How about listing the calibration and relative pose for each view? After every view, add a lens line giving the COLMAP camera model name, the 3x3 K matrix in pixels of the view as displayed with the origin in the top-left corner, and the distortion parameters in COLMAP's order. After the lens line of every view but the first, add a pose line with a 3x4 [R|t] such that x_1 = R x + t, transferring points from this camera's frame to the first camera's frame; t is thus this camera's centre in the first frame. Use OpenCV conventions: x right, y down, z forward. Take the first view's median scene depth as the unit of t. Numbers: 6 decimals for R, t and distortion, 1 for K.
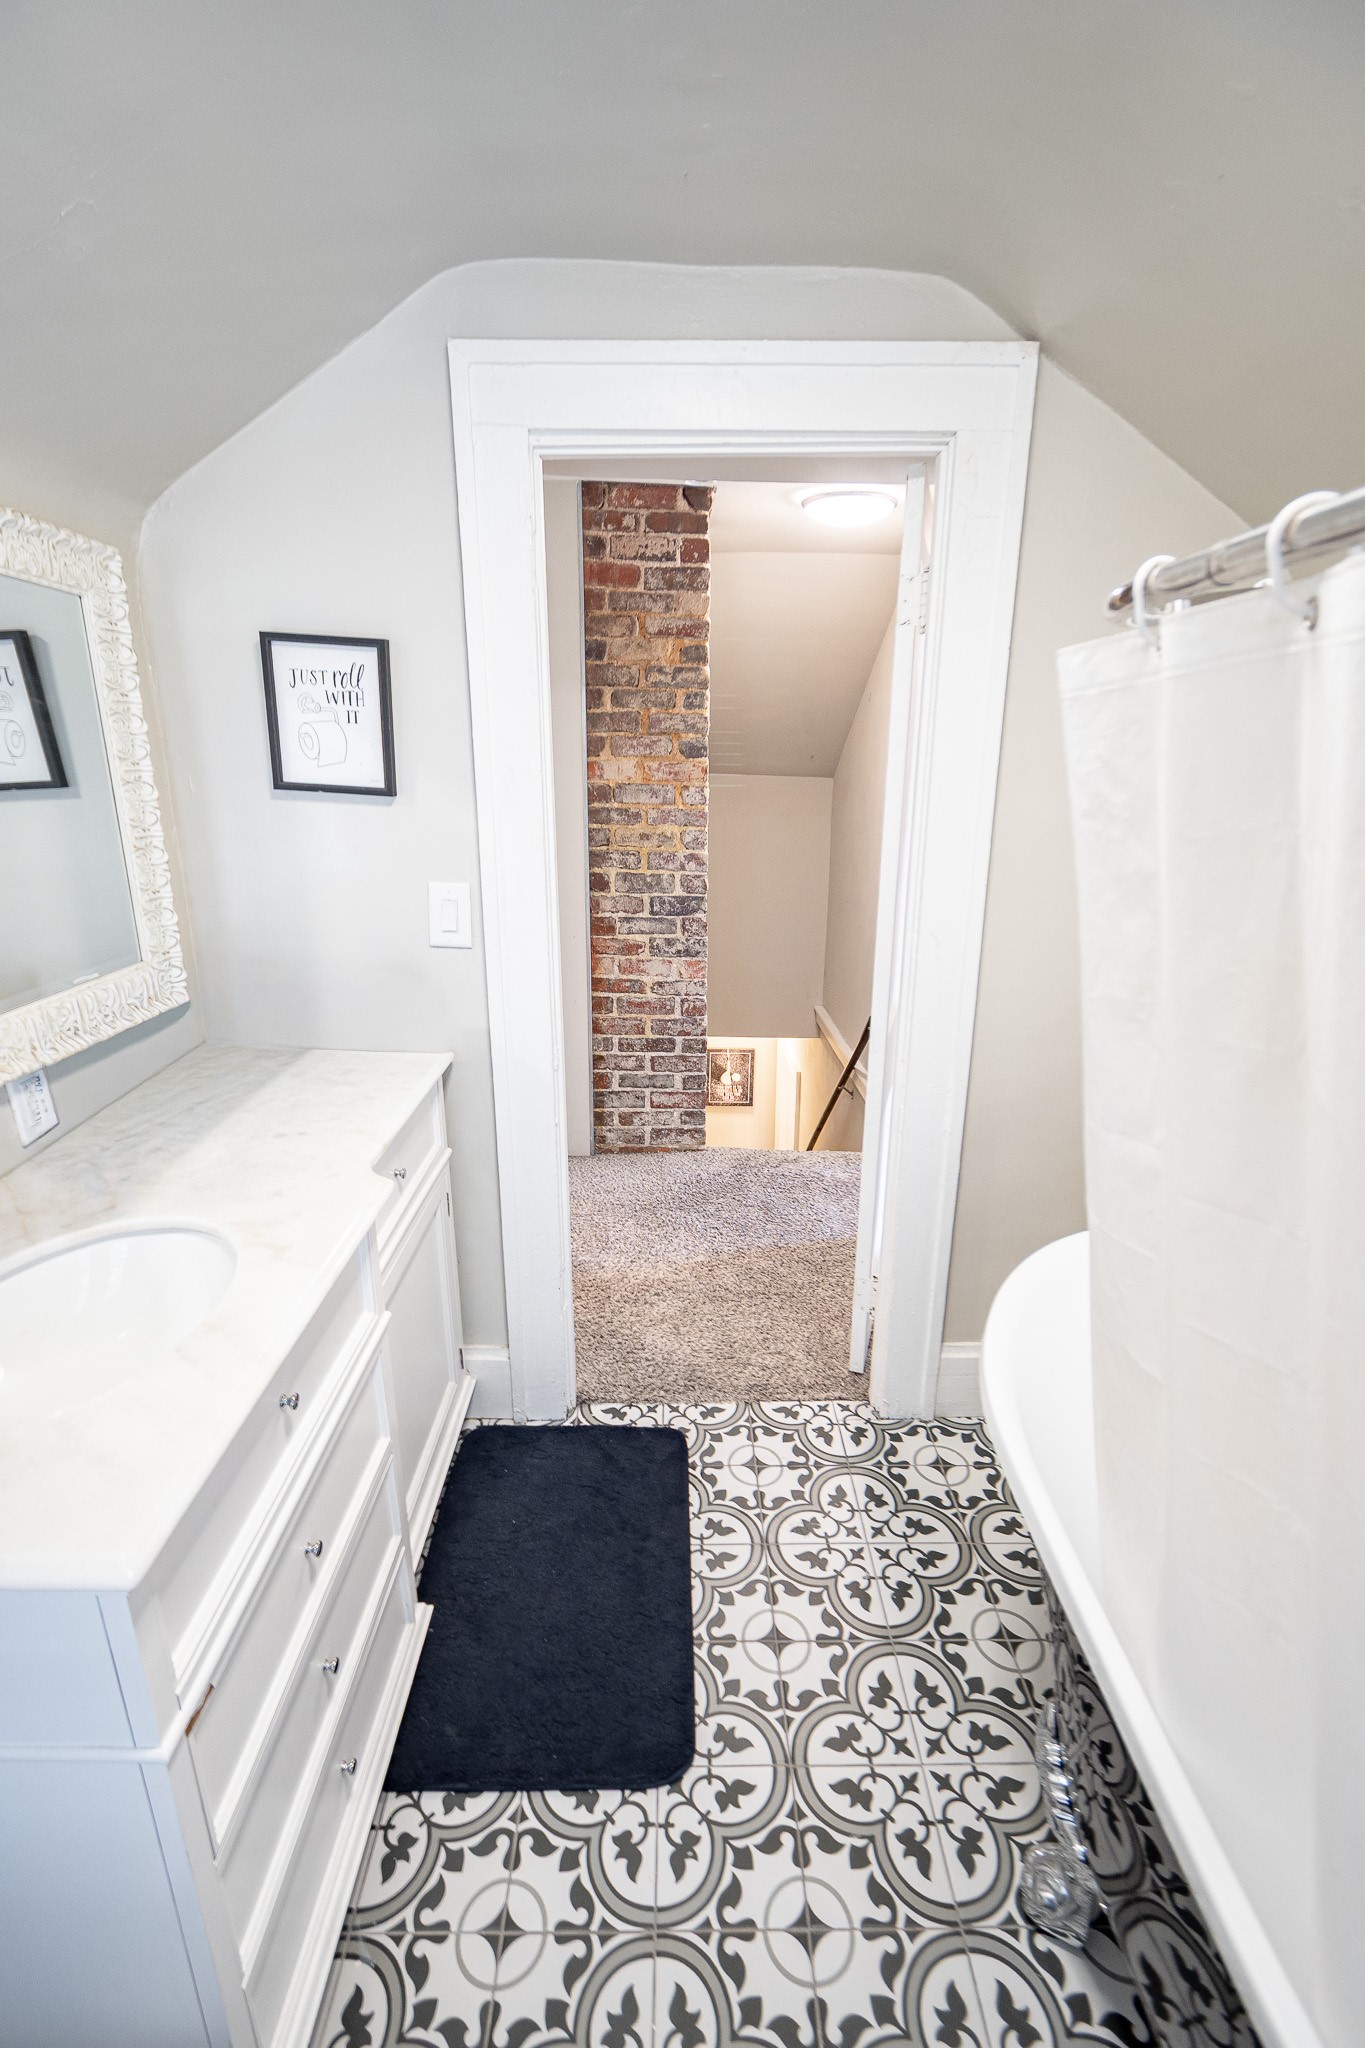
lens RADIAL K [[879.9, 0, 681.9], [0, 879.9, 1000.8], [0, 0, 1]] dist [0.002647, -0.000040]
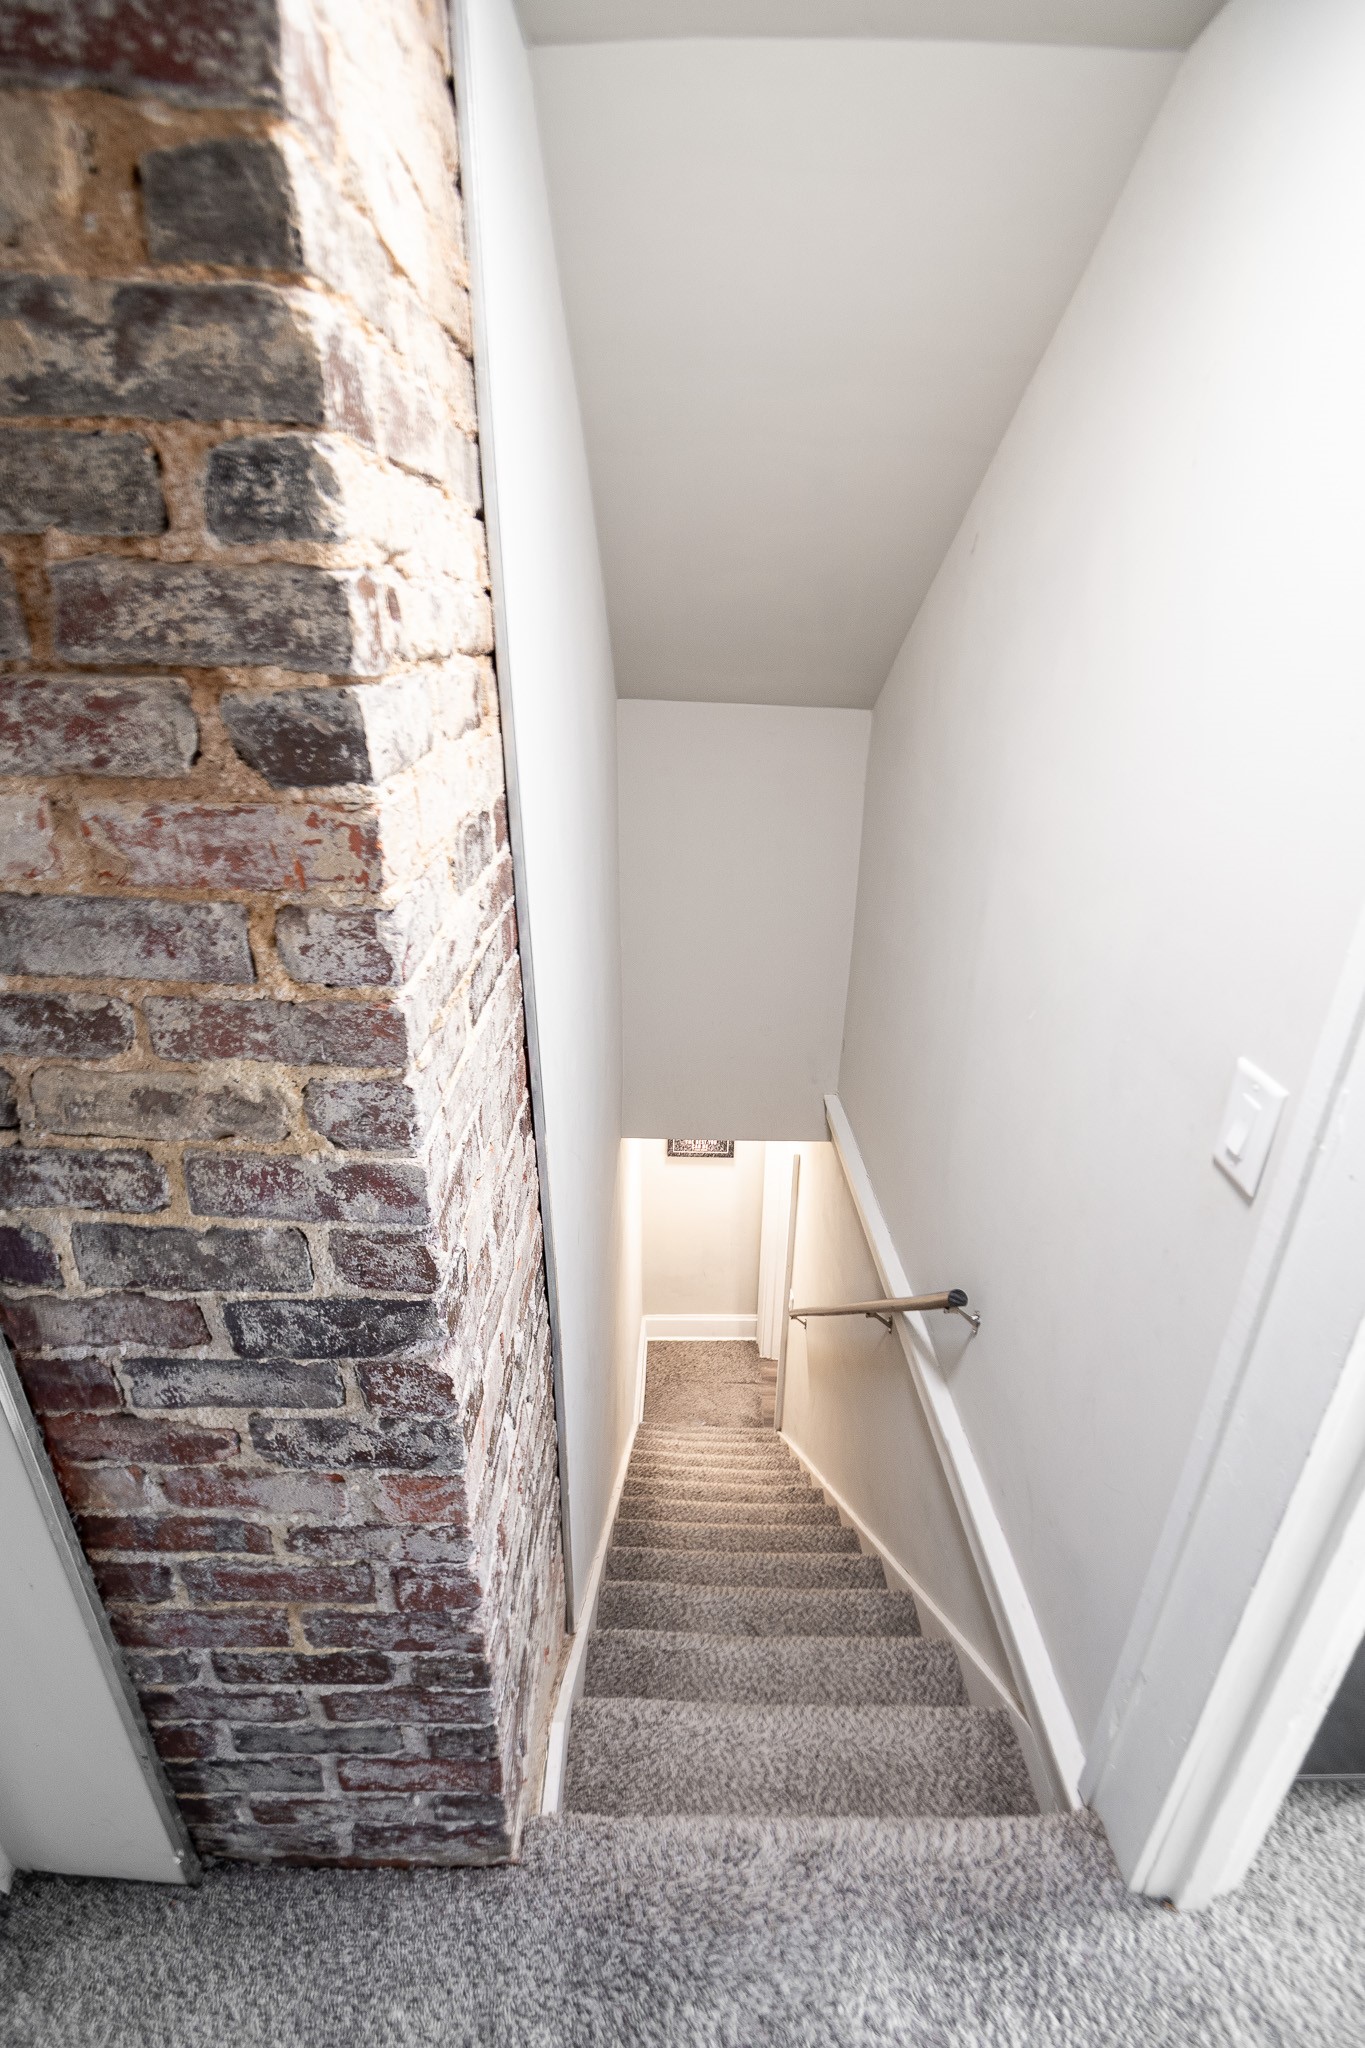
lens RADIAL K [[901.4, 0, 682.1], [0, 901.4, 1017.8], [0, 0, 1]] dist [0.007583, -0.004497]
pose [[0.999949, 0.009986, -0.001176, 0.099632], [-0.009741, 0.991054, 0.133105, -0.237295], [0.002494, -0.133087, 0.991101, 0.735846]]
